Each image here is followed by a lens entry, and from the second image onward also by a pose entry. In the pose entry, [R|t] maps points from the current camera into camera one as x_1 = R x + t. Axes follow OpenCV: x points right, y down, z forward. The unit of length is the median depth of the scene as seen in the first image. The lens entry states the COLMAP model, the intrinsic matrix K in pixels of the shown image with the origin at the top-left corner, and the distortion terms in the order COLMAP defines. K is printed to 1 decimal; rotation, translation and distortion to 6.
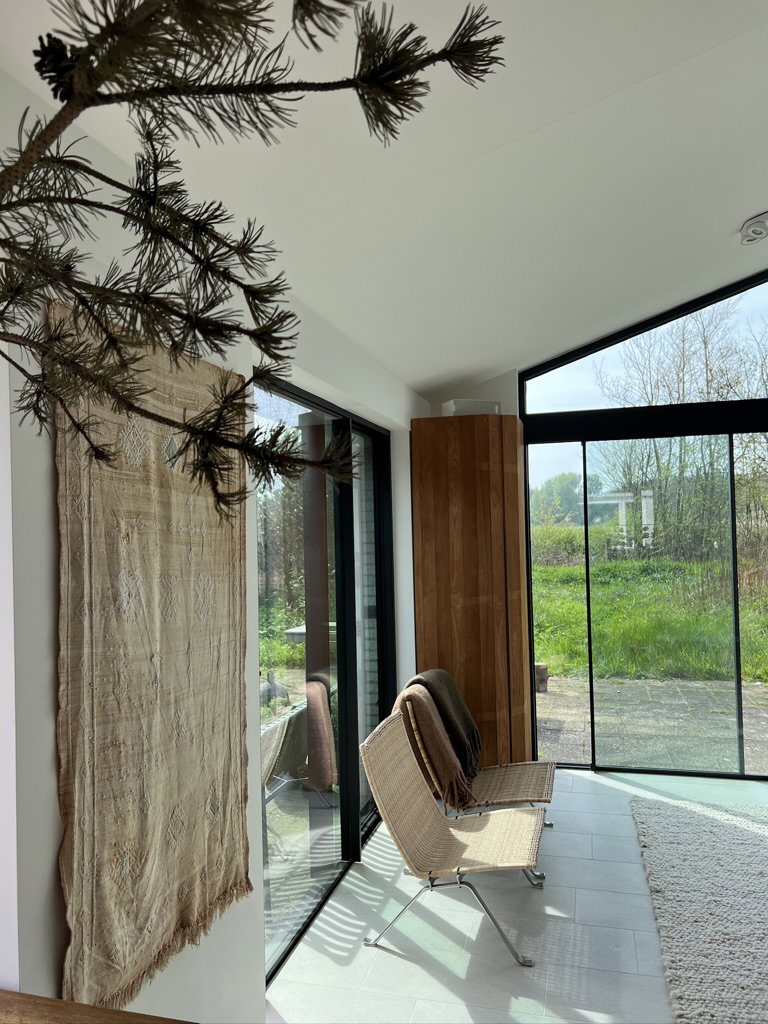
lens RADIAL K [[773.0, 0, 382.8], [0, 773.0, 513.3], [0, 0, 1]] dist [0.044234, -0.054370]
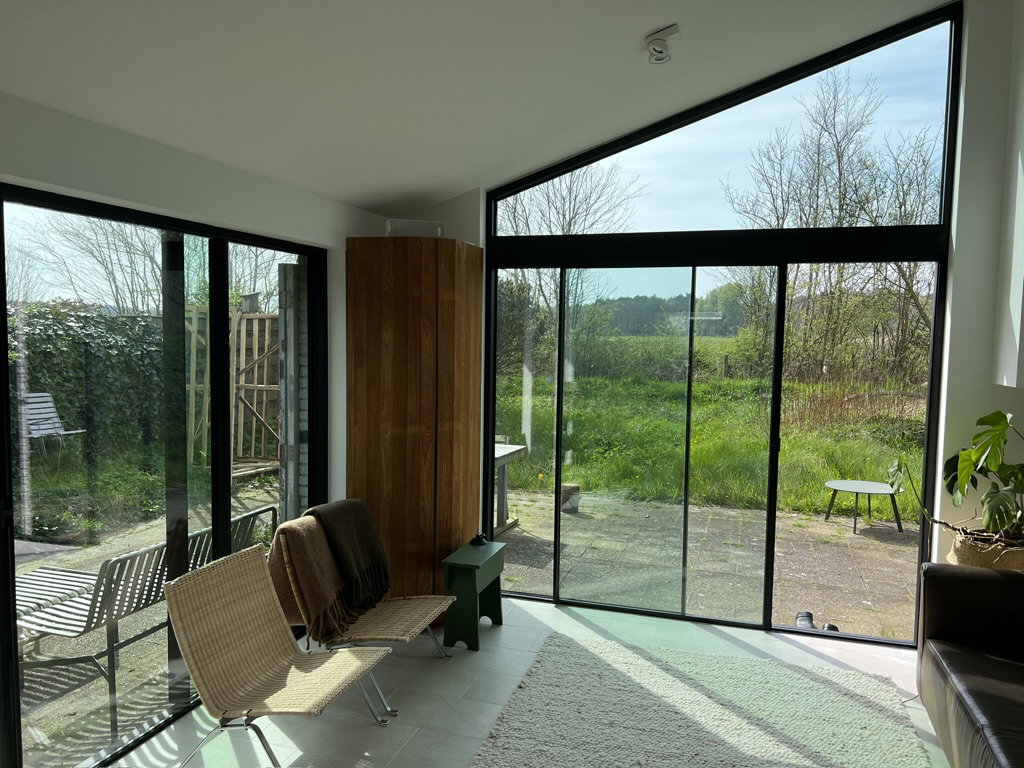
lens RADIAL K [[773.0, 0, 524.9], [0, 773.0, 394.6], [0, 0, 1]] dist [0.044234, -0.054370]
pose [[0.998680, 0.048297, -0.017459, 0.284126], [-0.046262, 0.993658, 0.102490, -0.038709], [0.022299, -0.101547, 0.994581, 0.040218]]
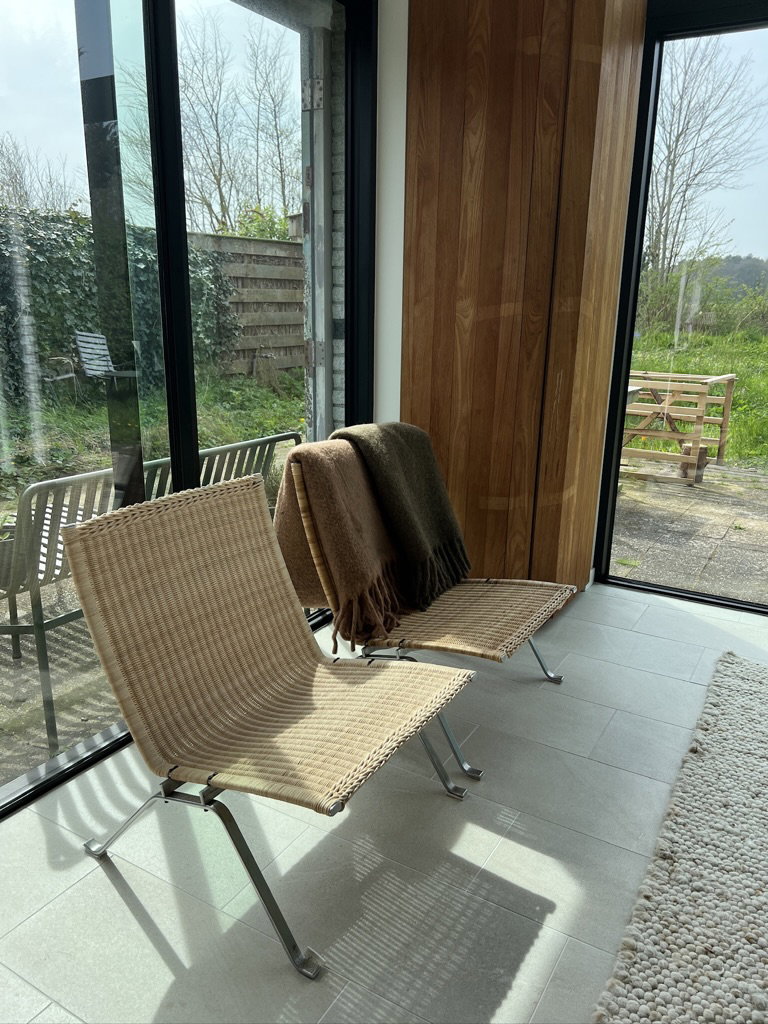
lens RADIAL K [[773.0, 0, 370.8], [0, 773.0, 530.0], [0, 0, 1]] dist [0.044234, -0.054370]
pose [[0.958040, 0.115855, -0.262176, 0.200800], [-0.029299, 0.949465, 0.312501, 0.087834], [0.285132, -0.291707, 0.913021, 0.385826]]
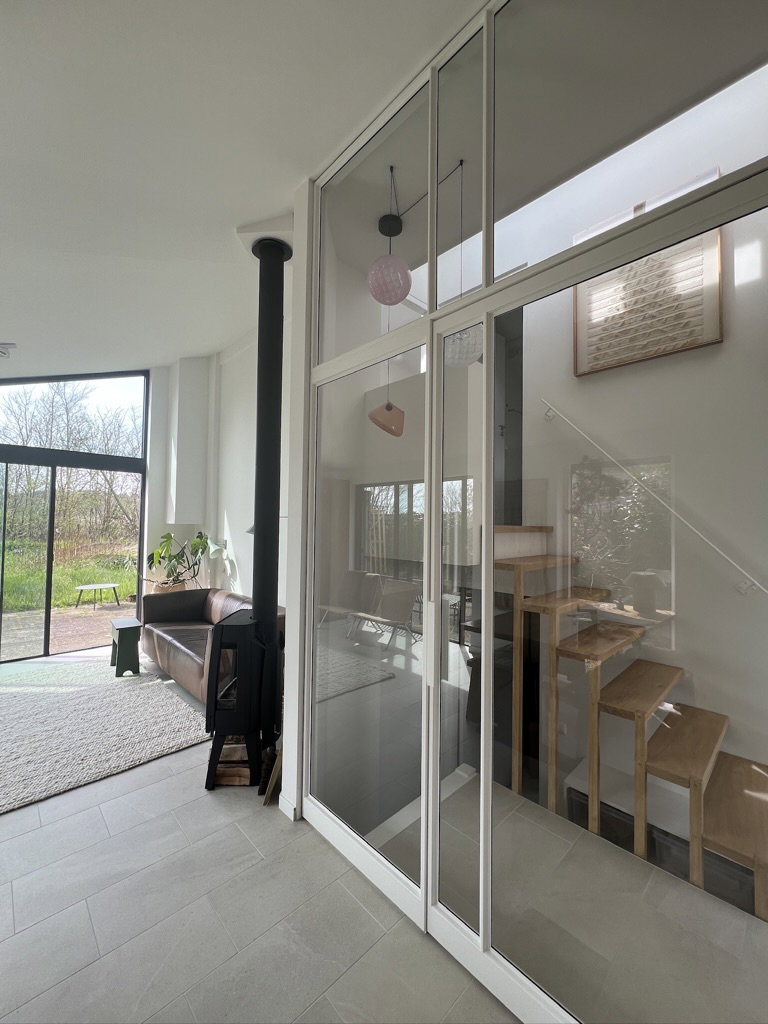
lens RADIAL K [[407.9, 0, 383.1], [0, 407.9, 509.5], [0, 0, 1]] dist [-0.002336, -0.000705]
pose [[0.512884, 0.061310, 0.856266, 0.115893], [-0.046031, 0.997976, -0.043886, 0.000843], [-0.857223, -0.016906, 0.514667, -0.198847]]
